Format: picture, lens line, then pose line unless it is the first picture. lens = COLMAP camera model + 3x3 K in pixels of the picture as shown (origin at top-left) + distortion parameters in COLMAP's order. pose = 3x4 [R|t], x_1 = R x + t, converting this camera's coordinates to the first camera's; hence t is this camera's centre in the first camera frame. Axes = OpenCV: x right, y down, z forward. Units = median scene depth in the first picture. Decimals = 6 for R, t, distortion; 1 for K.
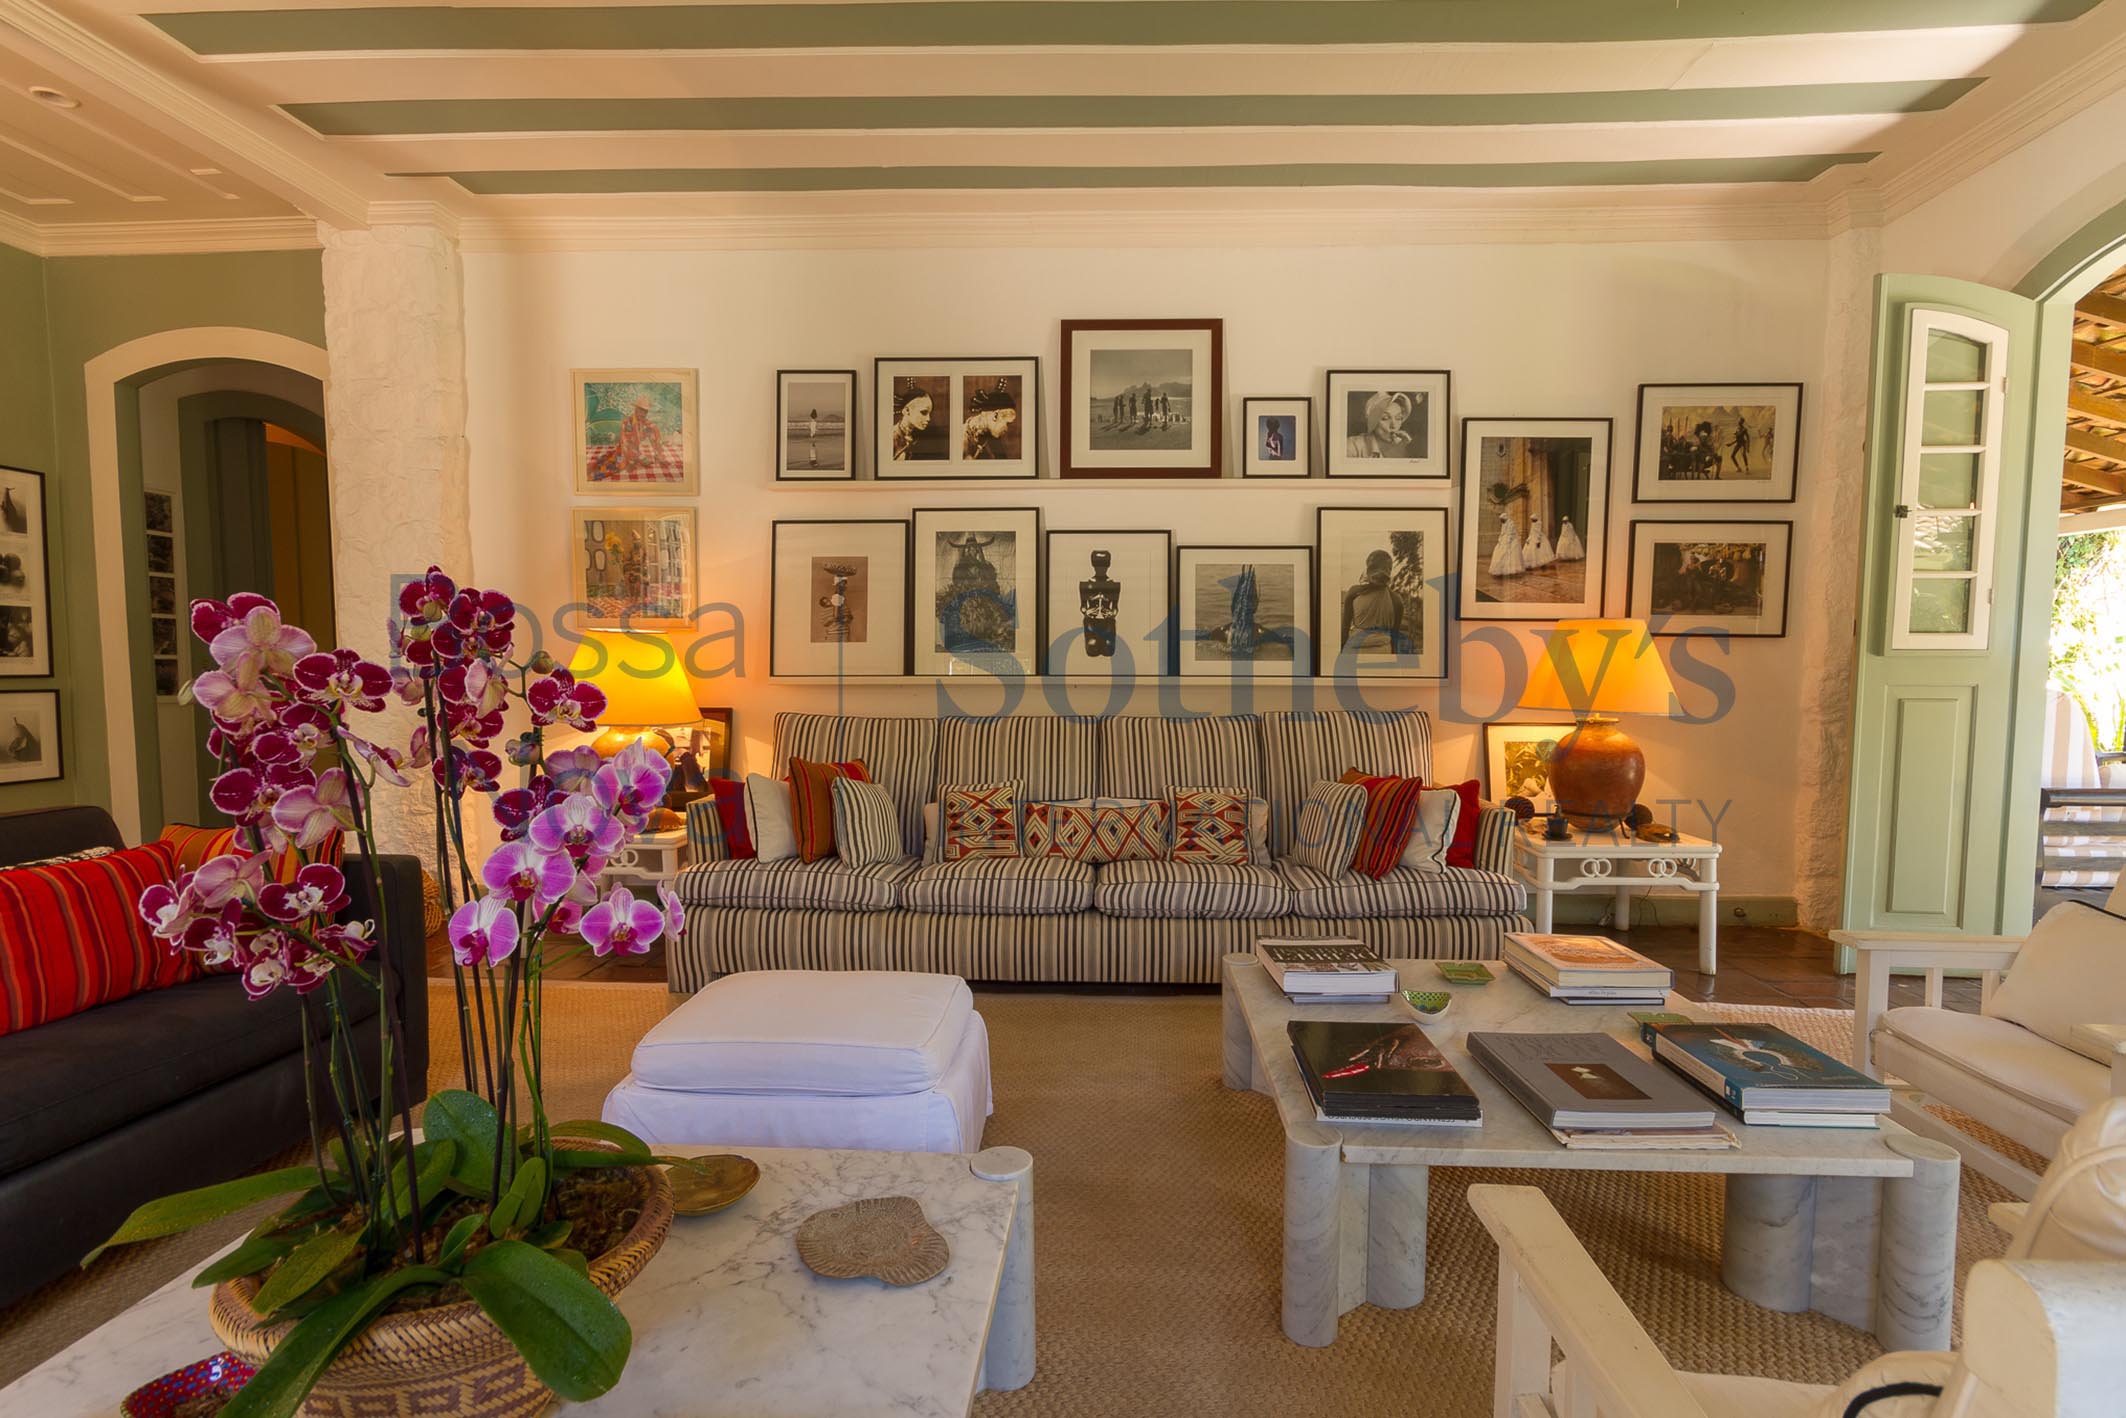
lens RADIAL K [[985.2, 0, 1073.0], [0, 985.2, 723.3], [0, 0, 1]] dist [0.001021, -0.000265]
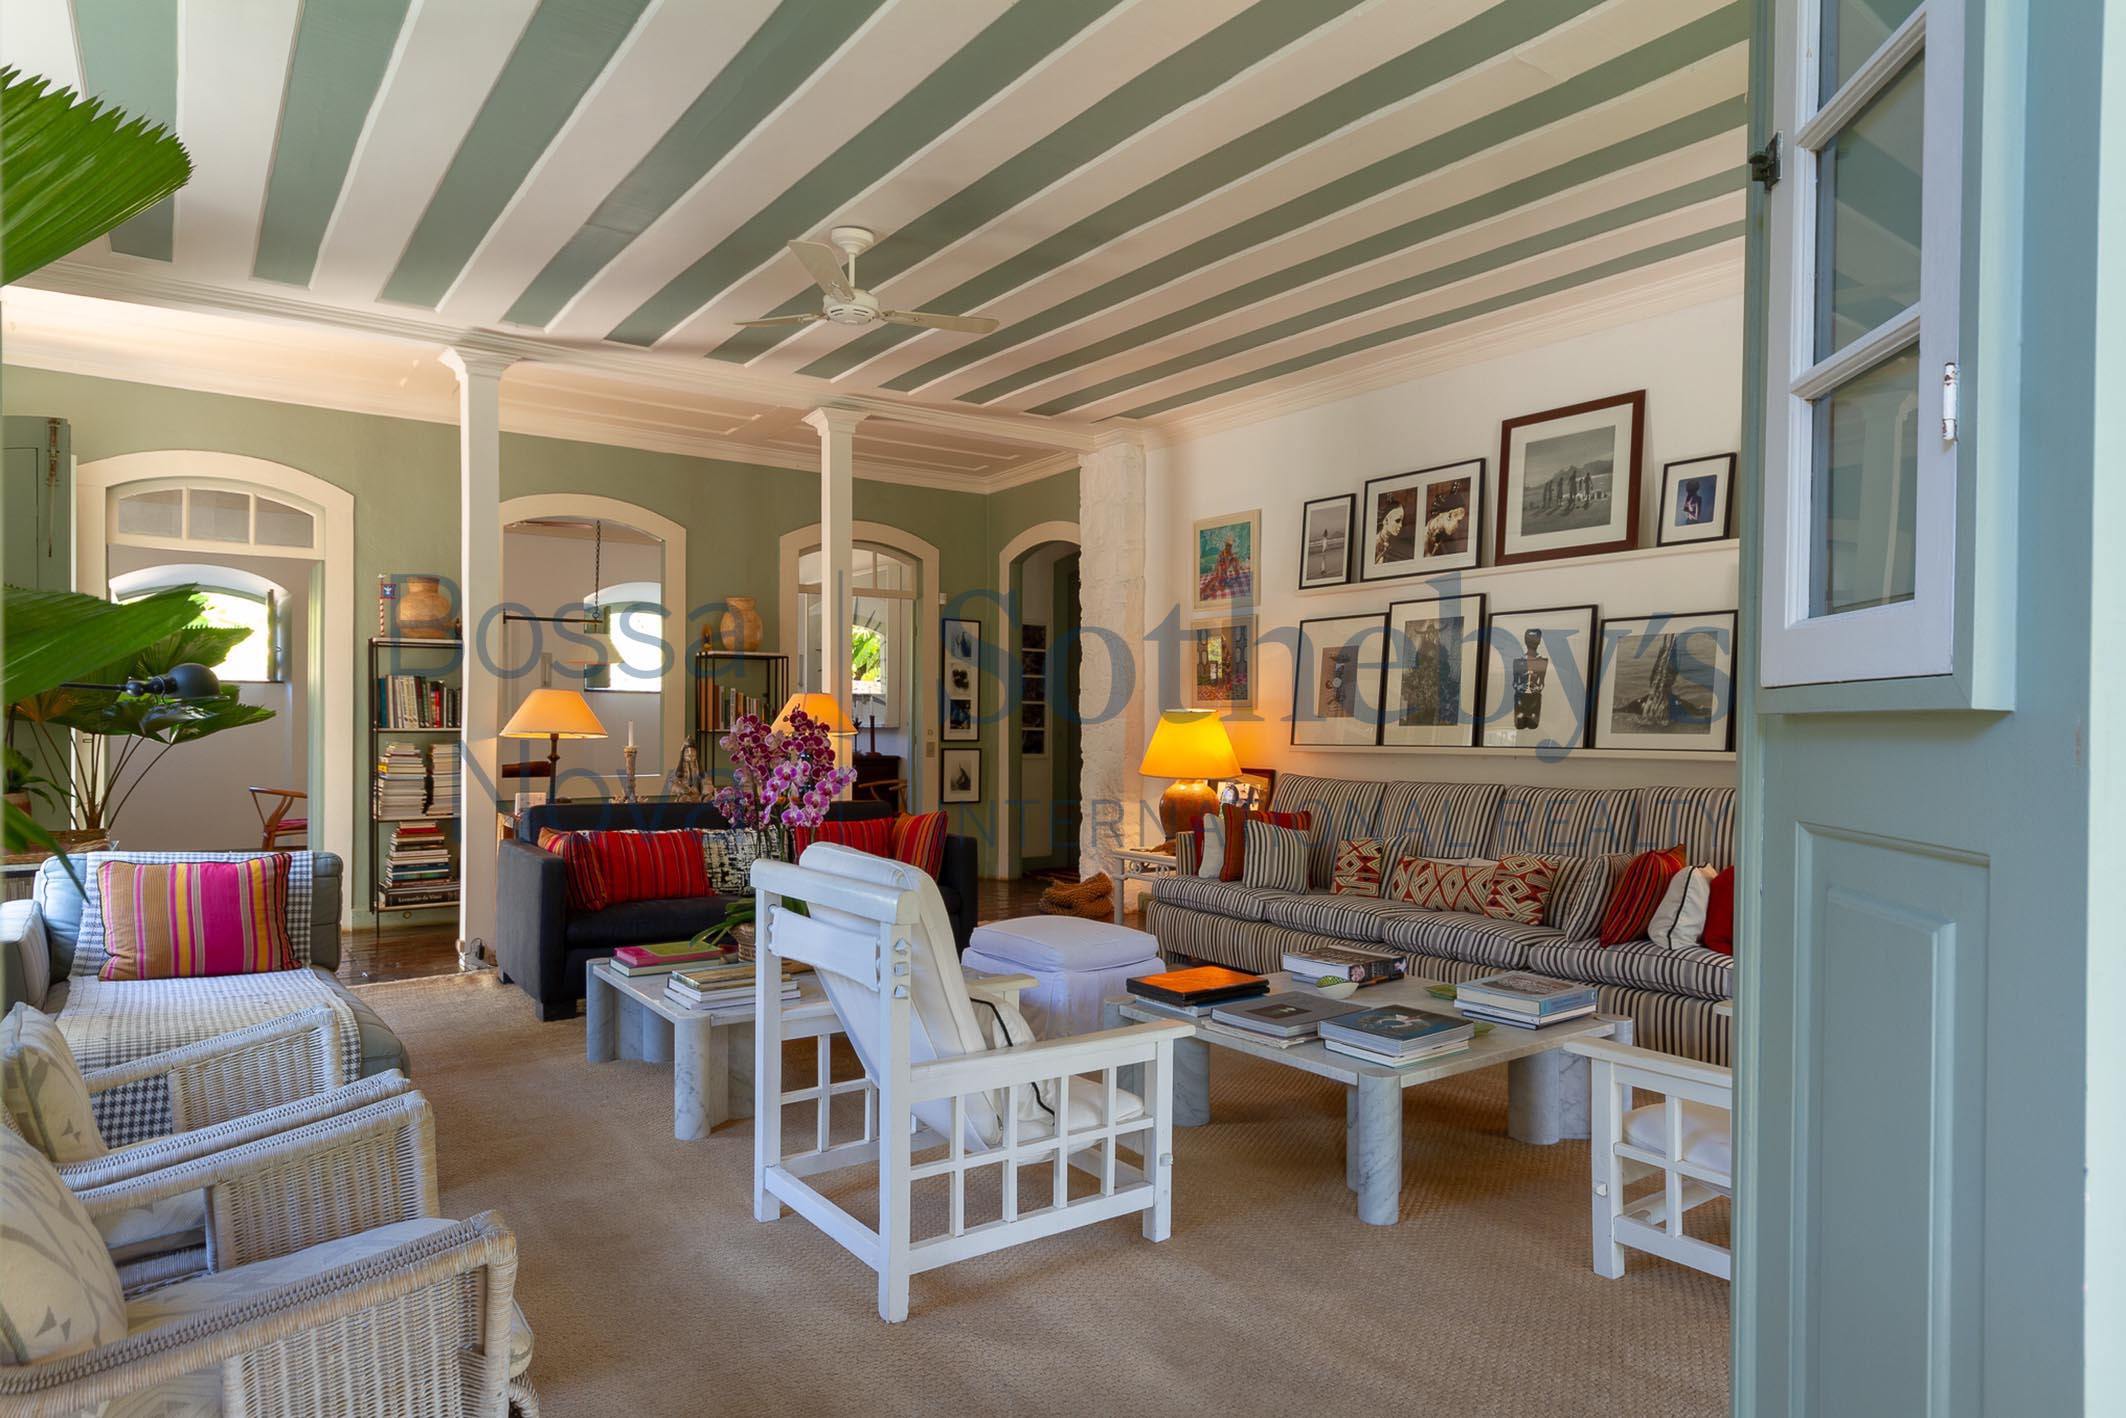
lens RADIAL K [[1246.9, 0, 1070.8], [0, 1246.9, 726.1], [0, 0, 1]] dist [-0.005604, -0.000430]
pose [[0.621700, -0.001829, -0.783253, 0.766409], [-0.047669, 0.998055, -0.040168, 0.005458], [0.781803, 0.062310, 0.620404, -0.205079]]
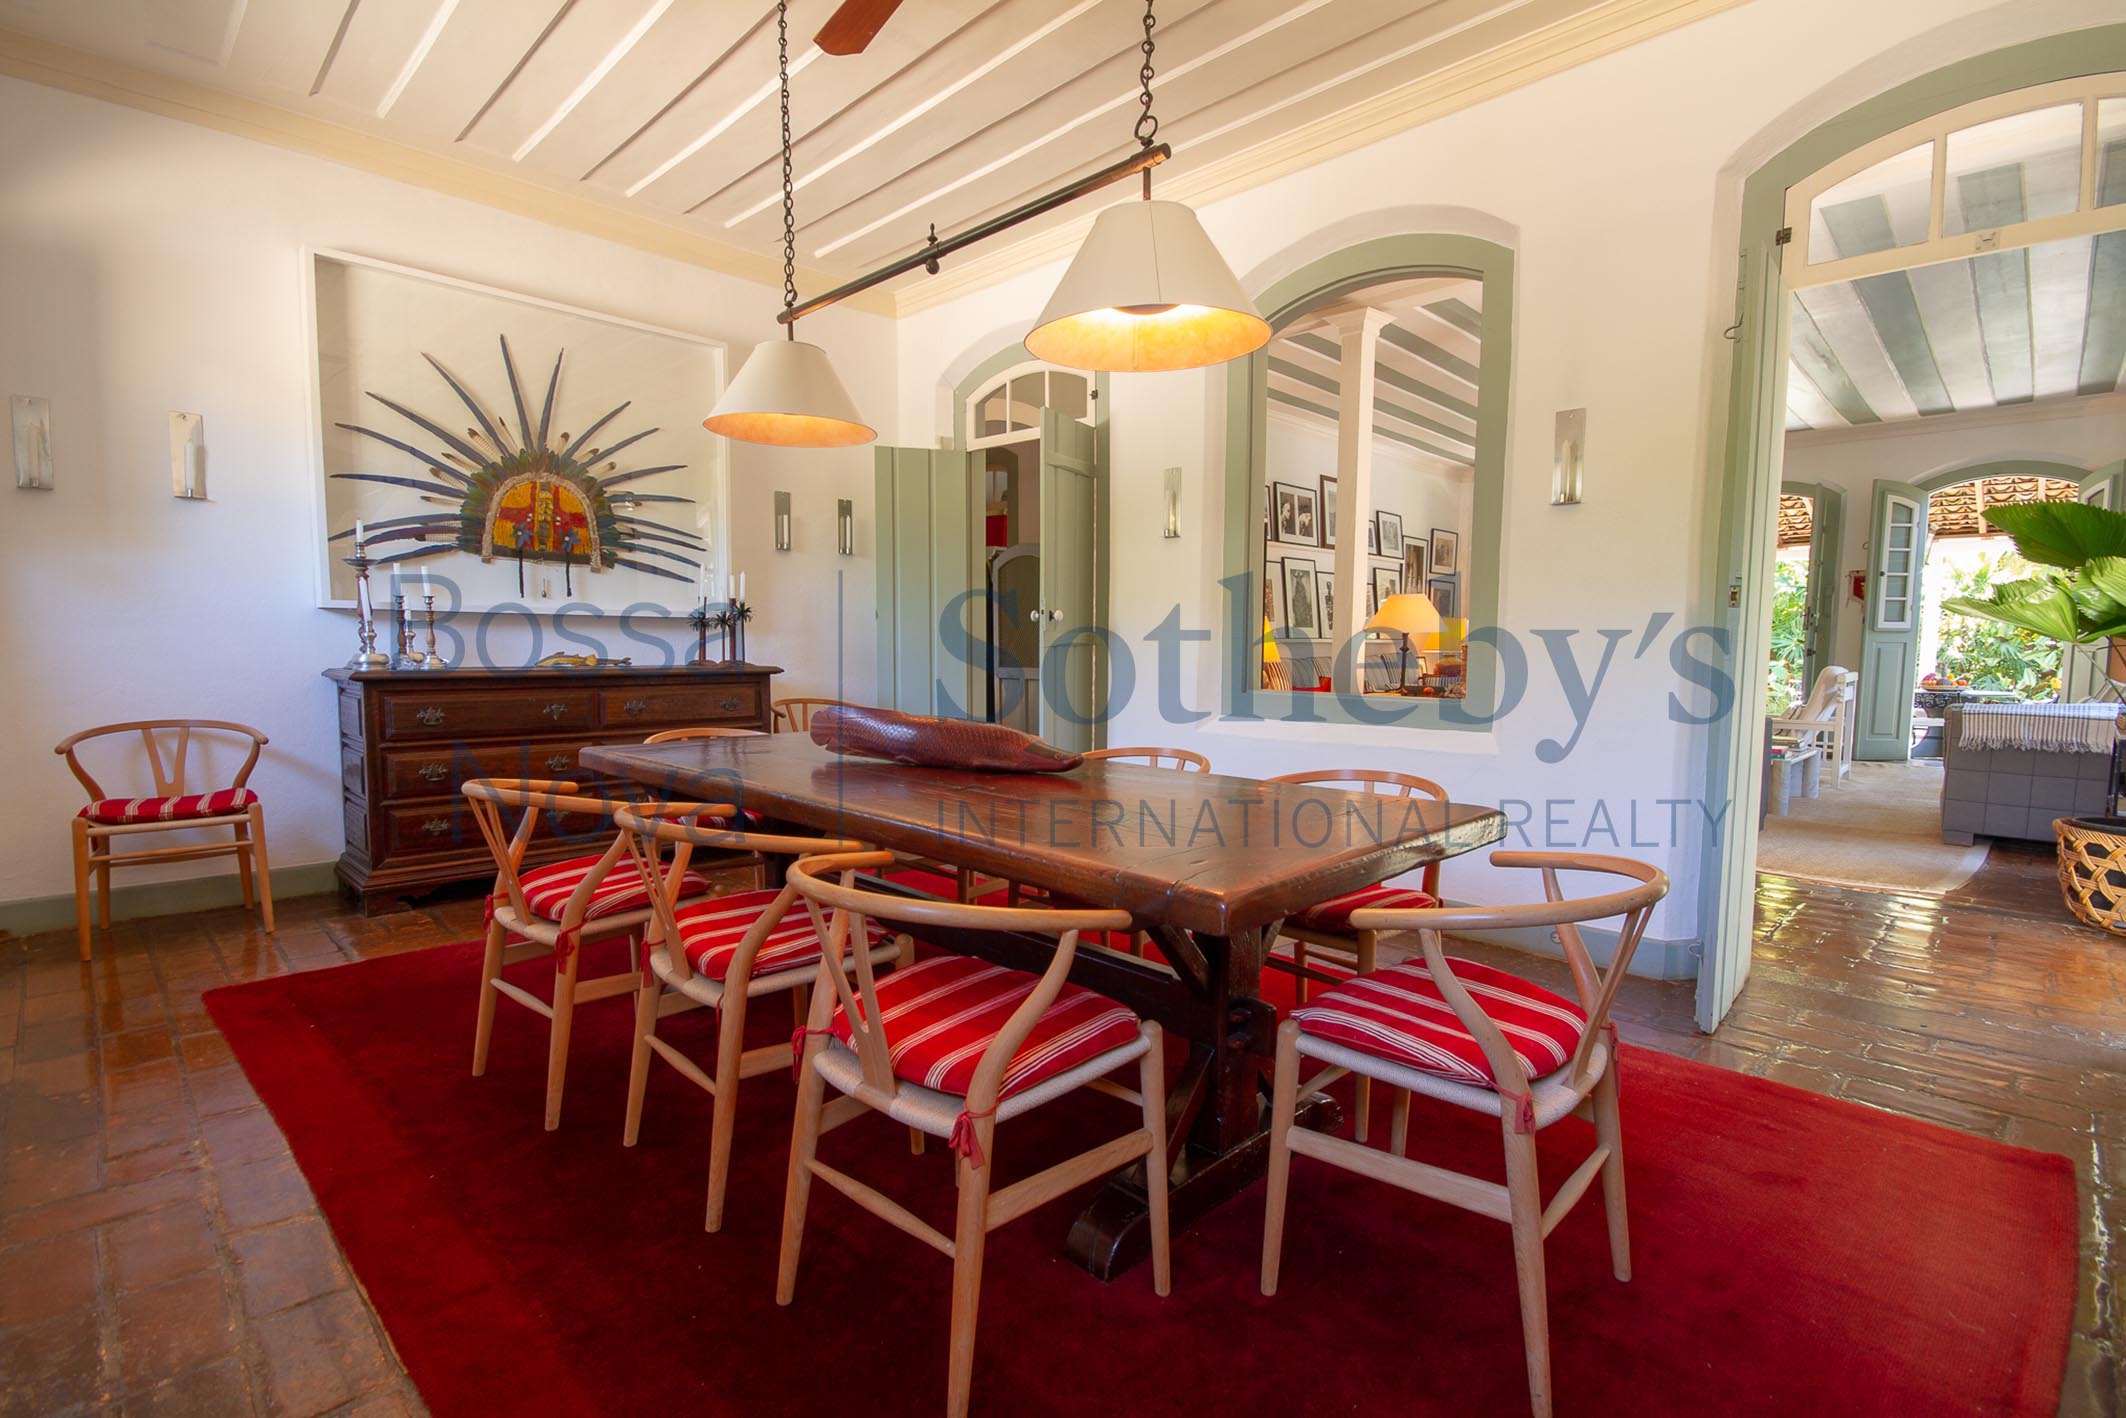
lens RADIAL K [[985.2, 0, 1058.6], [0, 985.2, 712.8], [0, 0, 1]] dist [0.001021, -0.000265]
pose [[0.675447, -0.053403, 0.735473, -2.023797], [0.035124, 0.998572, 0.040250, 0.007383], [-0.736572, -0.001354, 0.676358, -0.043596]]
